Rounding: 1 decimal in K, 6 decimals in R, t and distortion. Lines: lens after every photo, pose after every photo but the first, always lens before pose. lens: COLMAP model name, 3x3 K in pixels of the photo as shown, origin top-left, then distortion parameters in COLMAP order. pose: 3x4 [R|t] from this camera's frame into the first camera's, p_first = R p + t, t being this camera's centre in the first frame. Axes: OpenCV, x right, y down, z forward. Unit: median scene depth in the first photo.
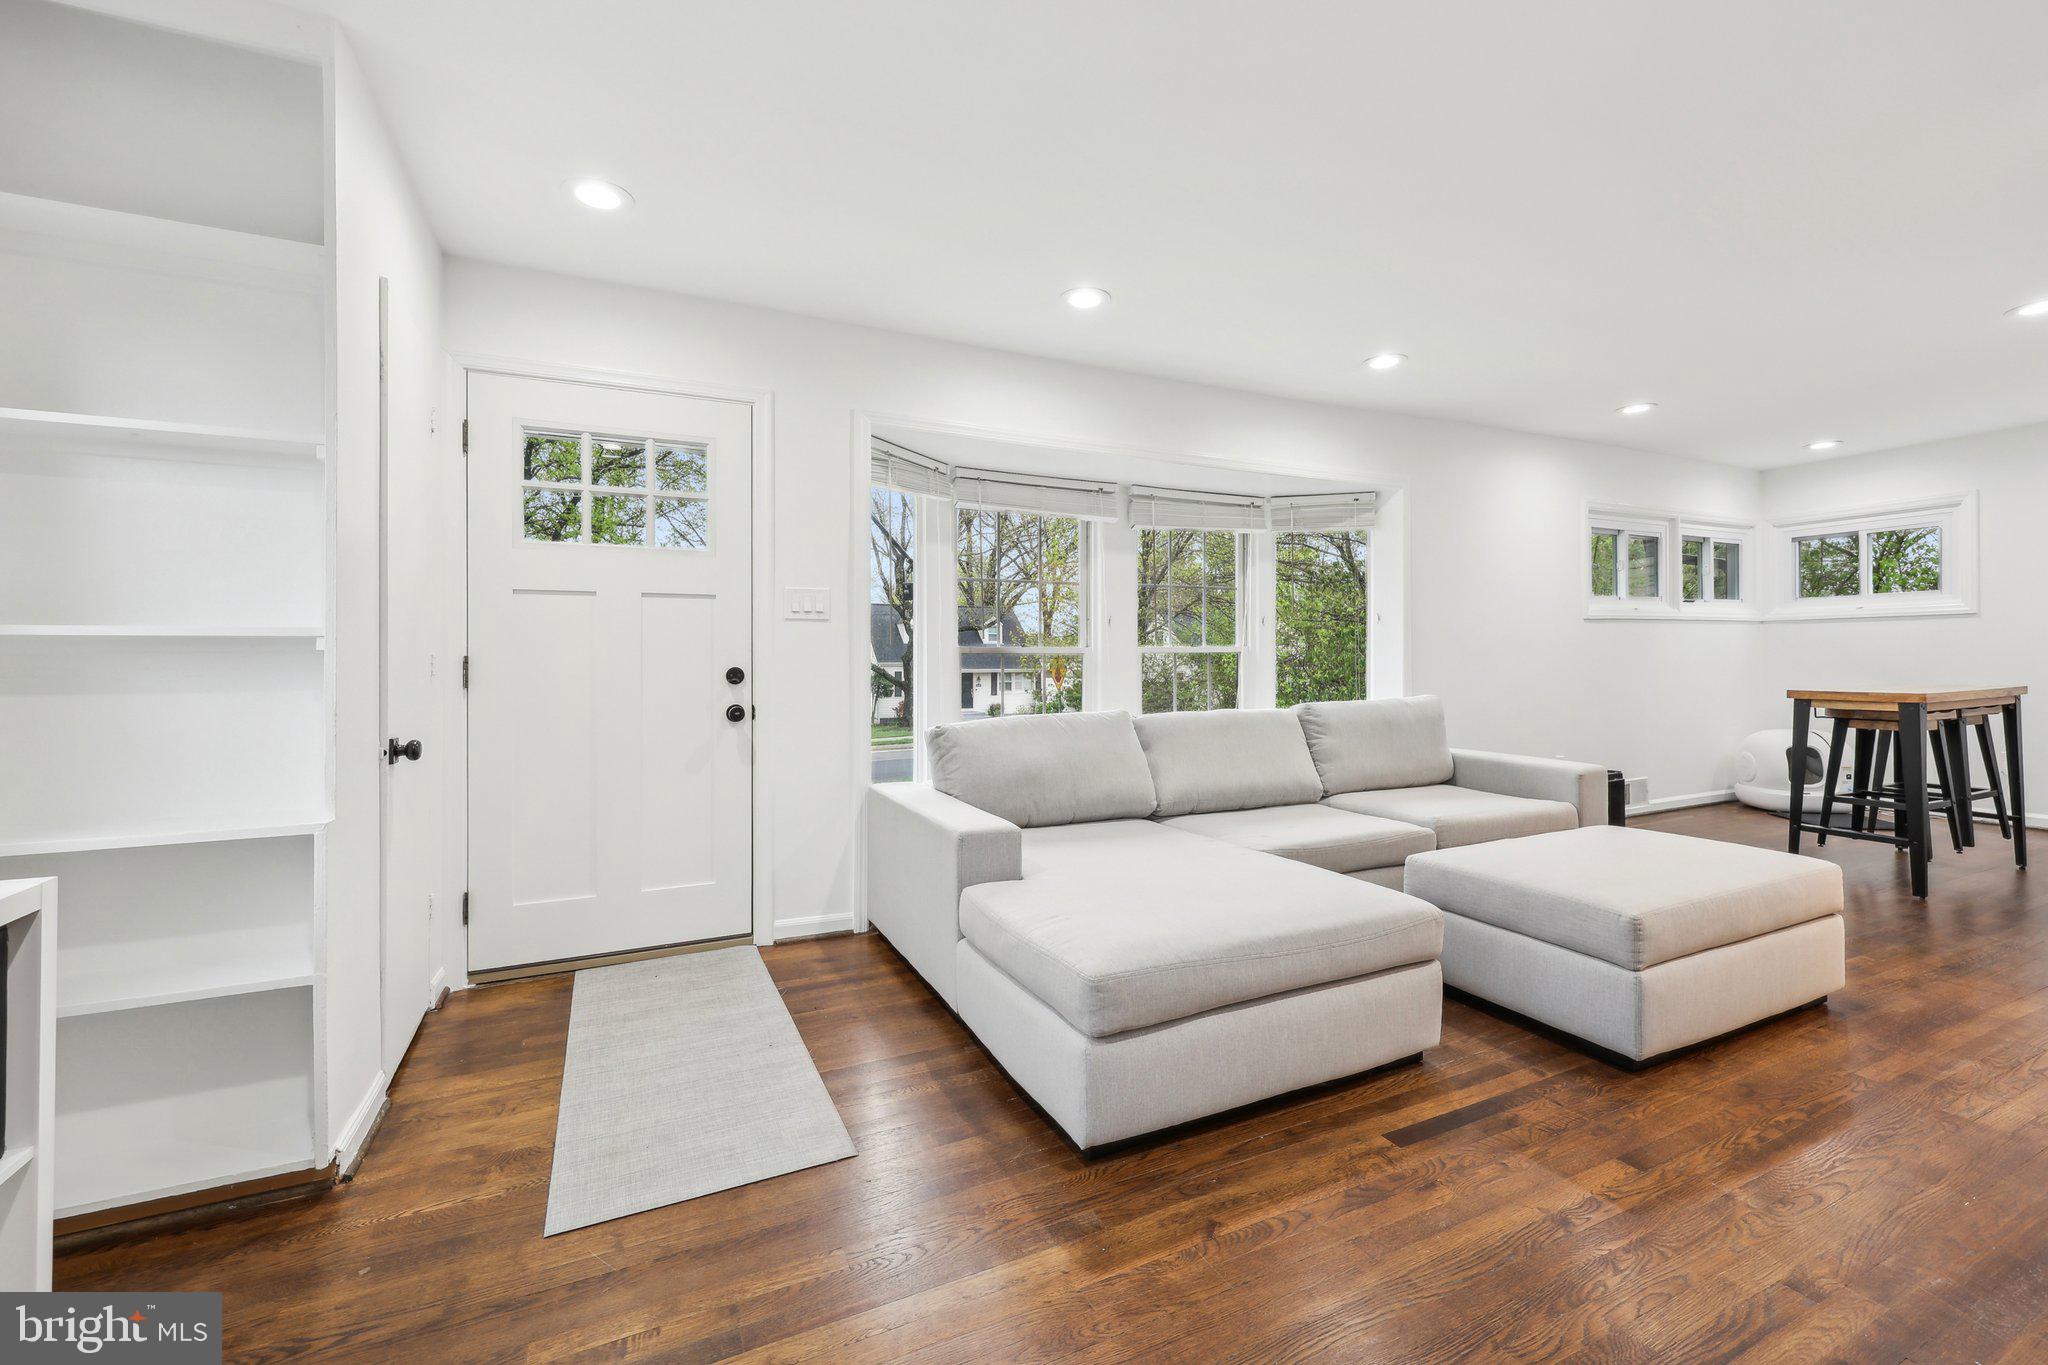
lens RADIAL K [[831.8, 0, 1032.7], [0, 831.8, 660.9], [0, 0, 1]] dist [-0.007795, 0.000443]
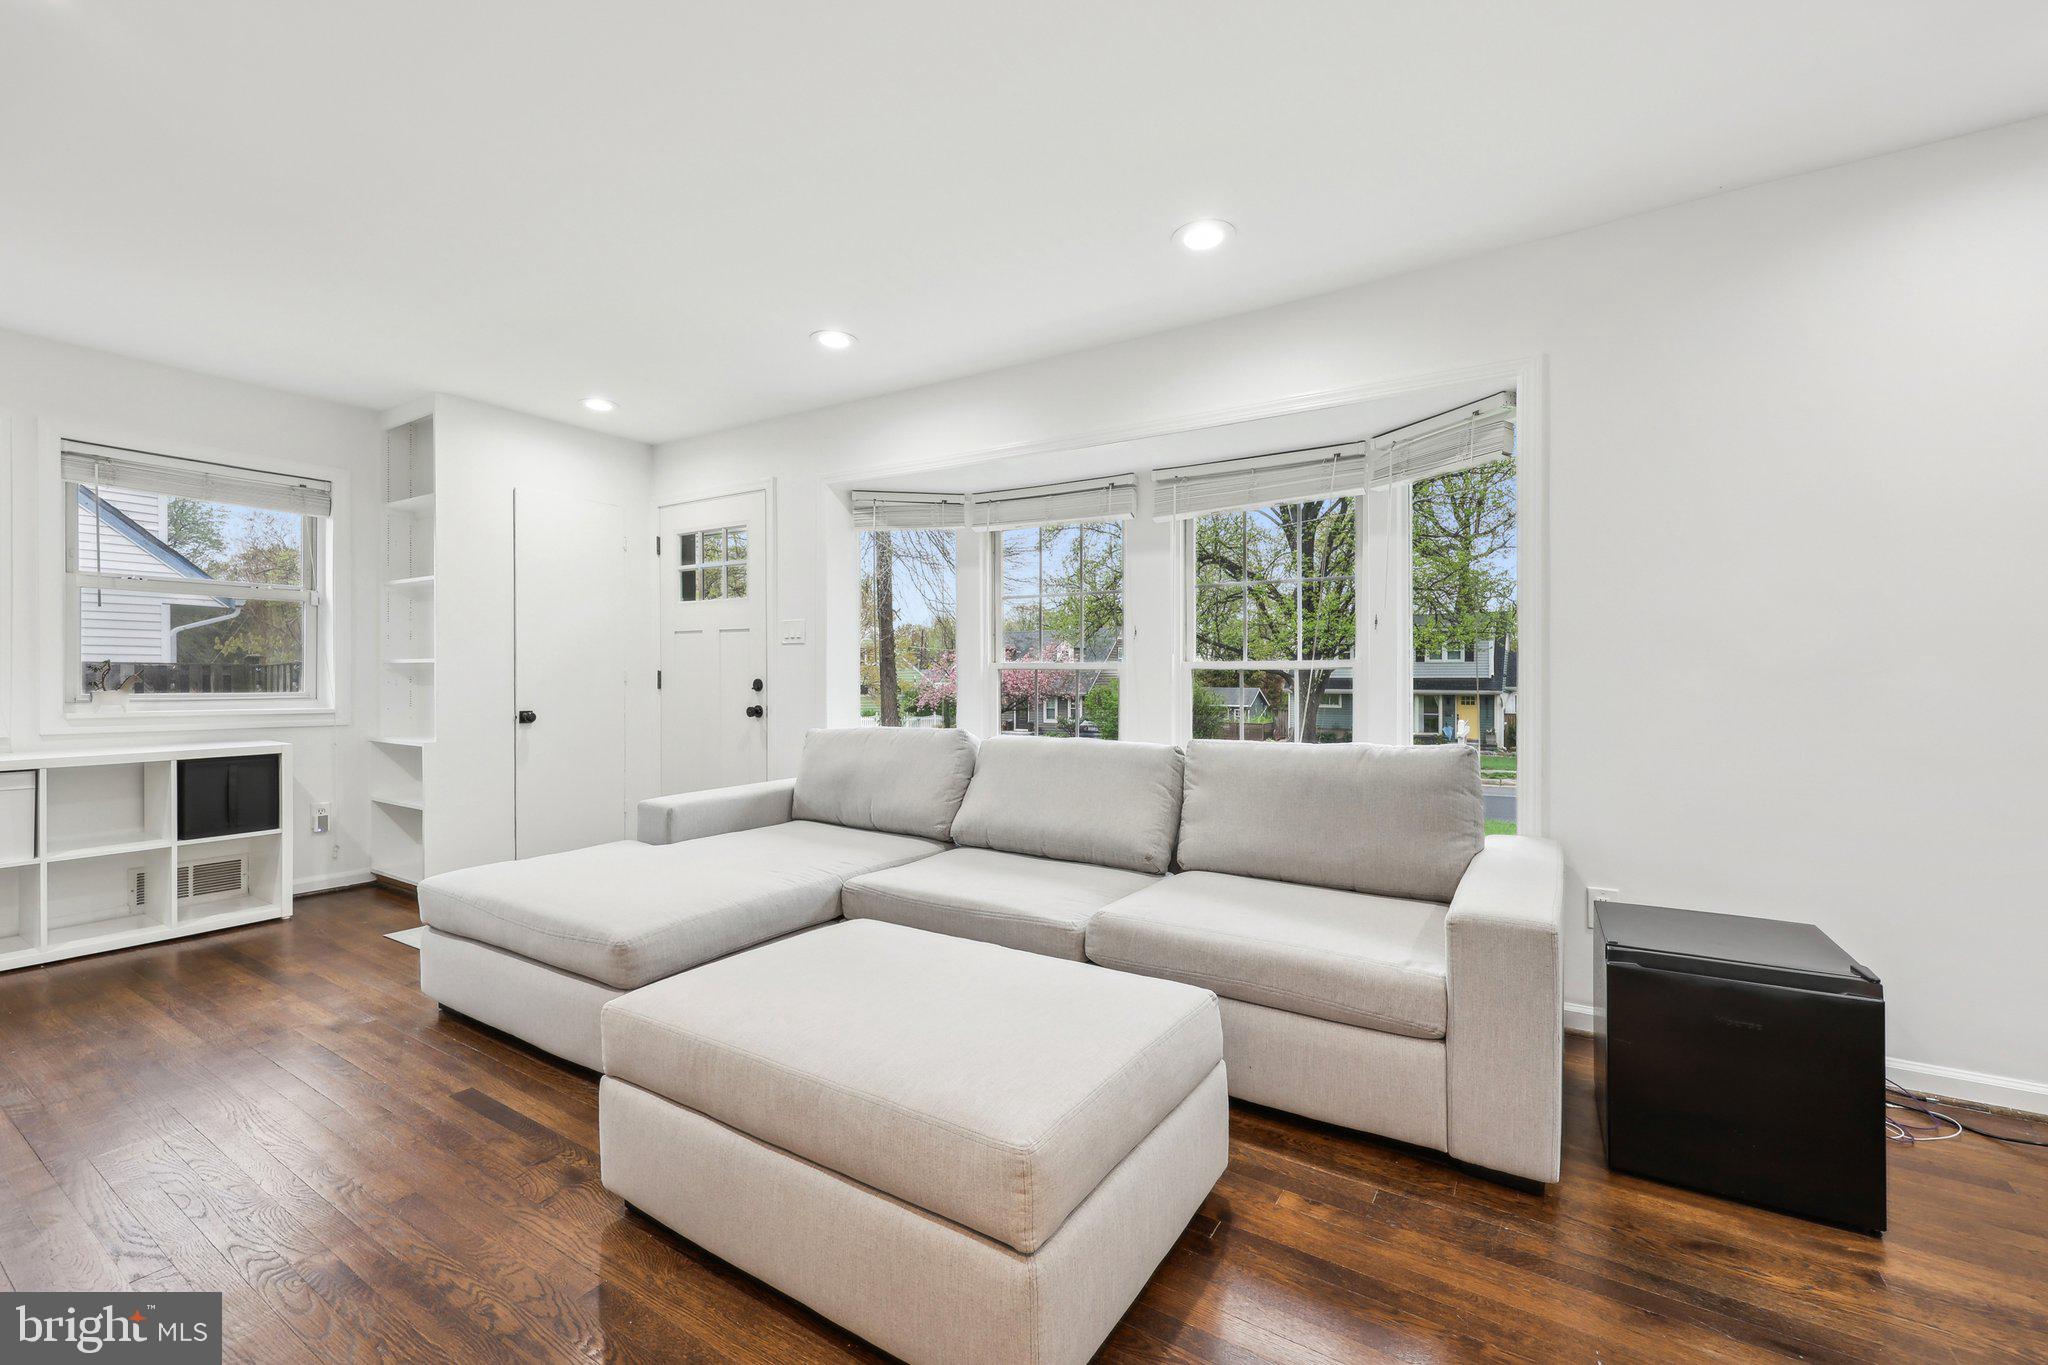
lens RADIAL K [[831.8, 0, 1040.6], [0, 831.8, 683.2], [0, 0, 1]] dist [-0.007795, 0.000443]
pose [[0.554098, 0.023774, -0.832112, 0.820136], [-0.000274, 0.999597, 0.028377, -0.018931], [0.832452, -0.015496, 0.553881, 0.457258]]
